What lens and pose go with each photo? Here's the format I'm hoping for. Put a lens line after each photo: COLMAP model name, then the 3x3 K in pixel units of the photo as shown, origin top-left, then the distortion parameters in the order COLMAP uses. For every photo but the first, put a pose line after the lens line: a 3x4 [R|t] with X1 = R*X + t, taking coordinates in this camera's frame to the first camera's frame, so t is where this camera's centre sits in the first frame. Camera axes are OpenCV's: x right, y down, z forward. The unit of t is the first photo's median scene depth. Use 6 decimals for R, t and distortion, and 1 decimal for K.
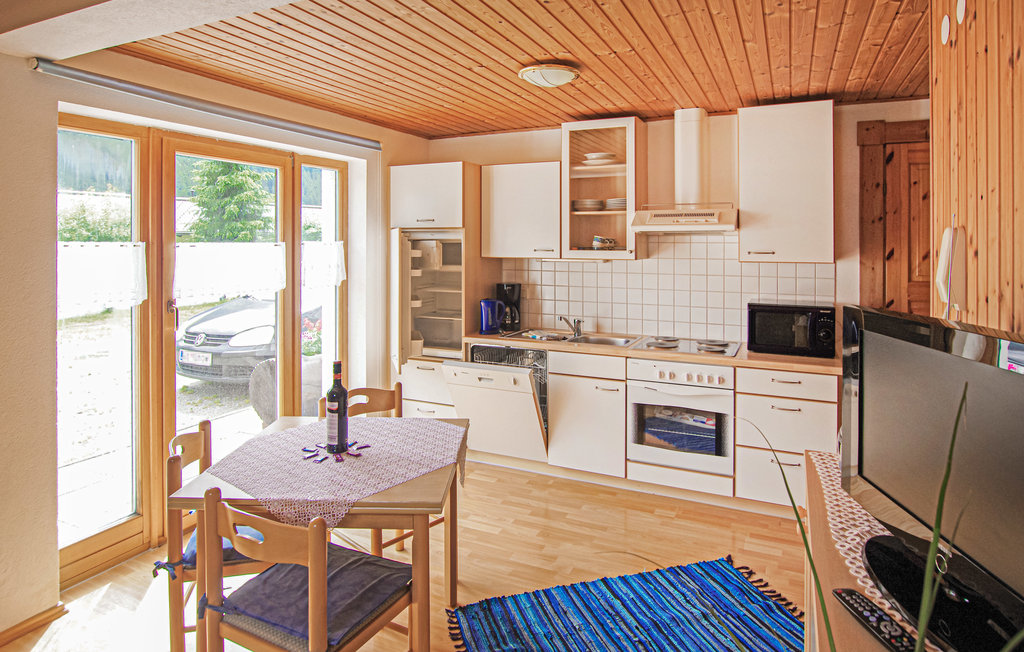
lens RADIAL K [[598.0, 0, 513.2], [0, 598.0, 238.3], [0, 0, 1]] dist [-0.002541, -0.000435]
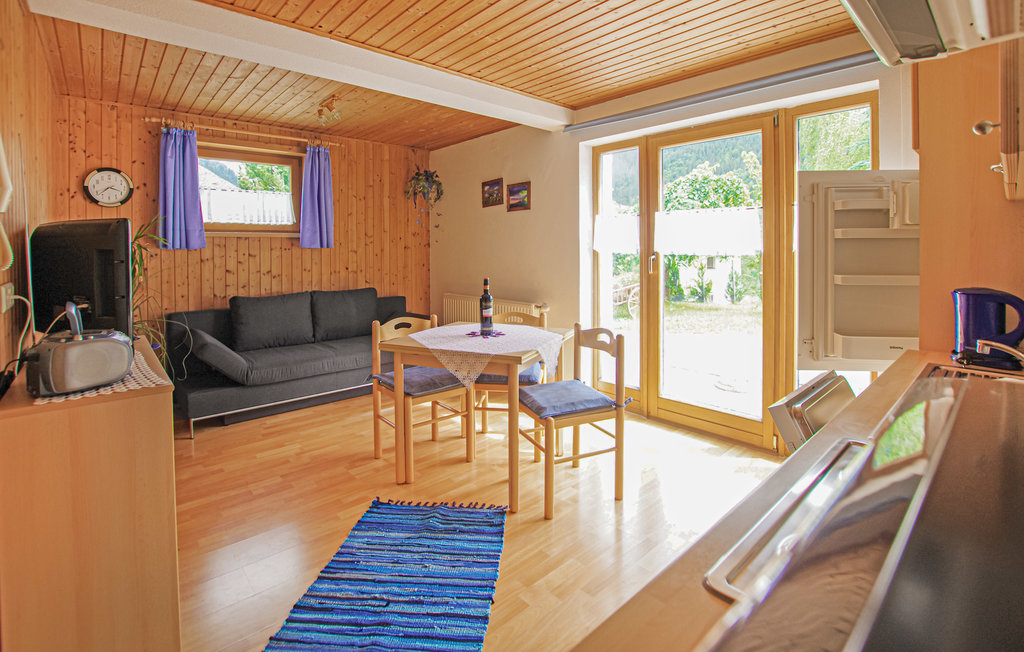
lens RADIAL K [[468.4, 0, 509.4], [0, 468.4, 244.5], [0, 0, 1]] dist [-0.046722, -0.000206]
pose [[-0.410222, -0.005940, -0.911966, 0.467412], [0.018537, 0.999718, -0.014849, 0.078061], [0.911797, -0.022997, -0.409996, 0.900250]]
